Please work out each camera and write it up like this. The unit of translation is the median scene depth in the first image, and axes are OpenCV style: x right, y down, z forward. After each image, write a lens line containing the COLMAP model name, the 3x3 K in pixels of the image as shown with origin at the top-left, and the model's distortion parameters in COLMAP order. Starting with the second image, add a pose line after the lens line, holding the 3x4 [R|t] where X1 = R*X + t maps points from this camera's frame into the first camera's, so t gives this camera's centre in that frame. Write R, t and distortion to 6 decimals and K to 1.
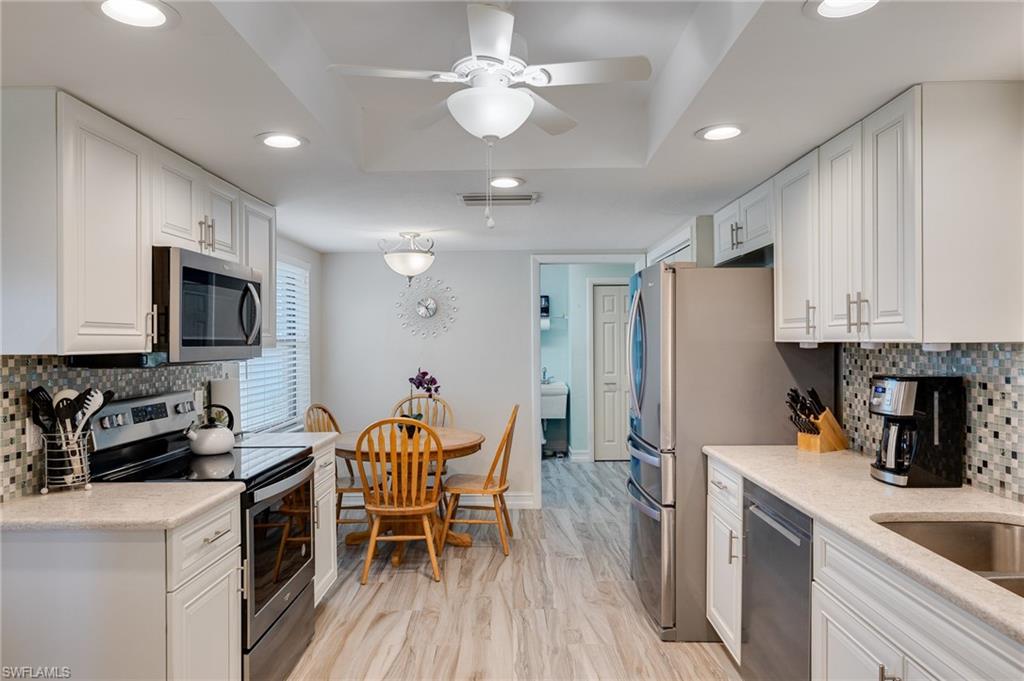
lens RADIAL K [[661.8, 0, 510.6], [0, 661.8, 357.3], [0, 0, 1]] dist [-0.006733, -0.001729]
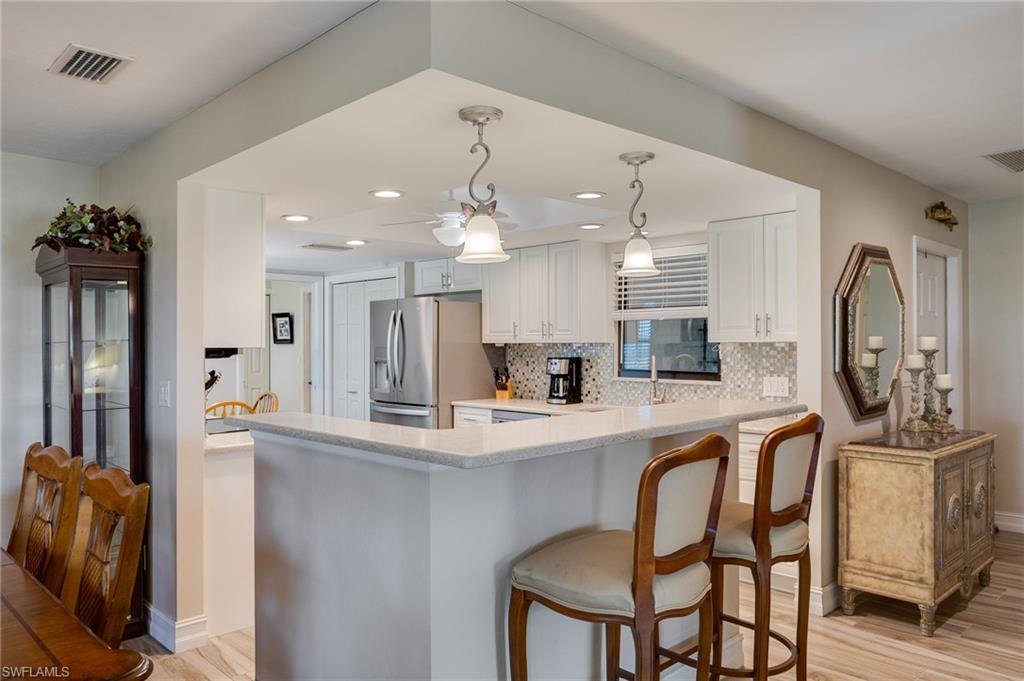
lens RADIAL K [[739.1, 0, 512.0], [0, 739.1, 340.5], [0, 0, 1]] dist [0.053125, -0.000770]
pose [[0.721007, 0.001619, 0.692926, -1.364880], [0.018019, 0.999615, -0.021085, 0.020770], [-0.692693, 0.027688, 0.720701, -0.776300]]
